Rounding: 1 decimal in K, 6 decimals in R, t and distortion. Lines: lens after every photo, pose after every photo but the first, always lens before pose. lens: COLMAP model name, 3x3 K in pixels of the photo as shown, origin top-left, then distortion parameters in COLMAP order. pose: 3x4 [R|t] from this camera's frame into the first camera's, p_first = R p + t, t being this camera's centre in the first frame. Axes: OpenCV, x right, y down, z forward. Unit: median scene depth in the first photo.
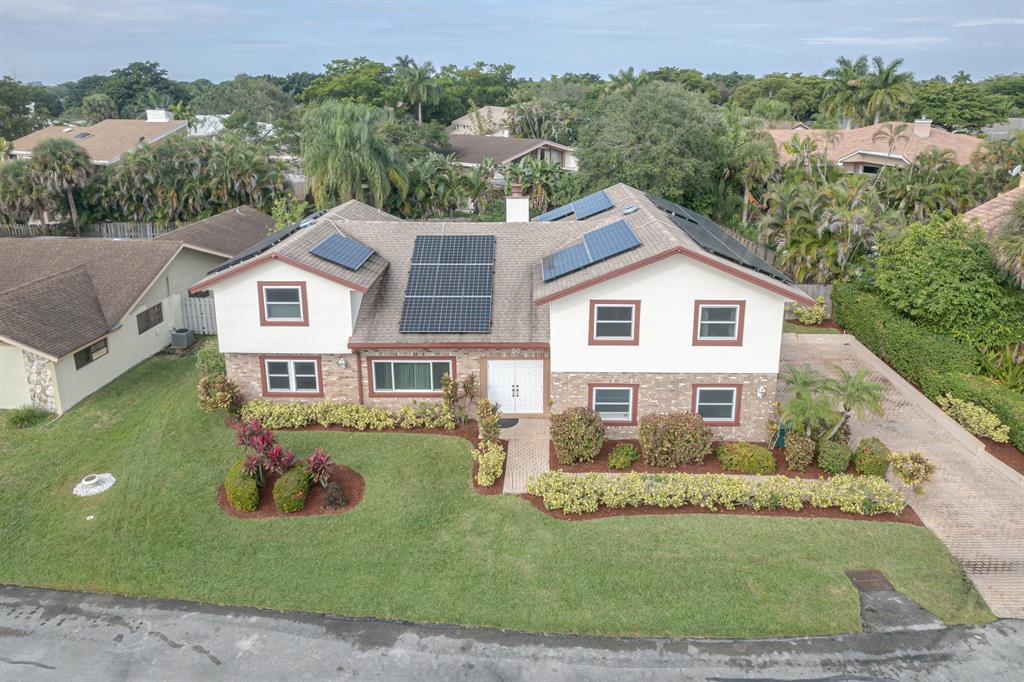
lens RADIAL K [[650.9, 0, 512.0], [0, 650.9, 341.0], [0, 0, 1]] dist [-0.059849, 0.047990]
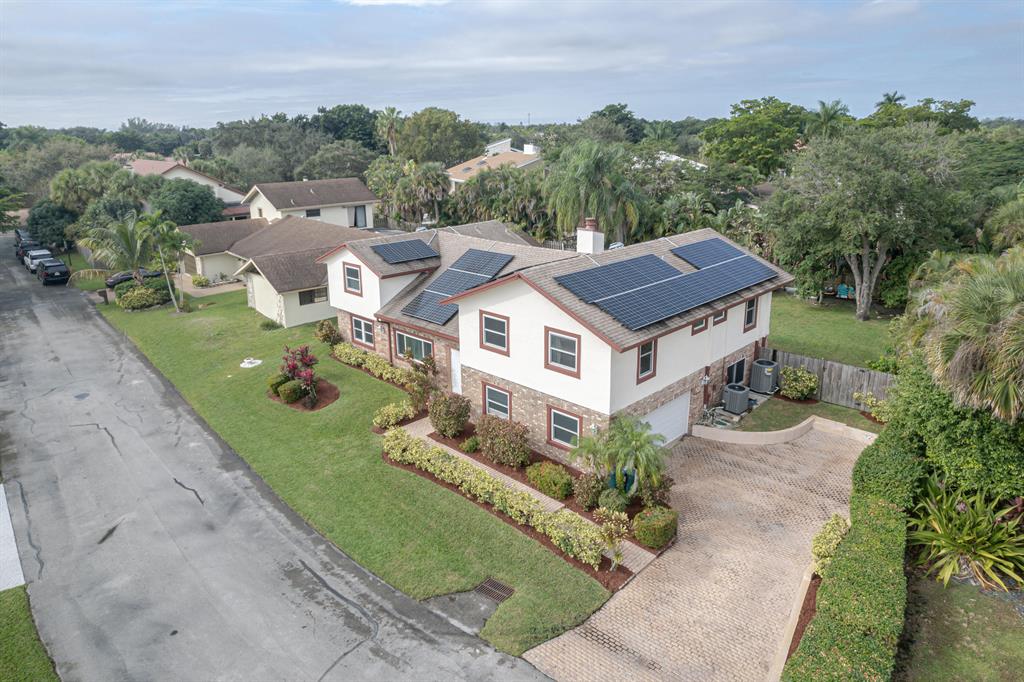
lens RADIAL K [[628.1, 0, 516.1], [0, 628.1, 408.0], [0, 0, 1]] dist [-0.028599, 0.002748]
pose [[0.734256, 0.272090, -0.621960, 0.906104], [-0.241356, 0.960937, 0.135450, -0.059239], [0.634519, 0.050659, 0.771245, 0.145424]]
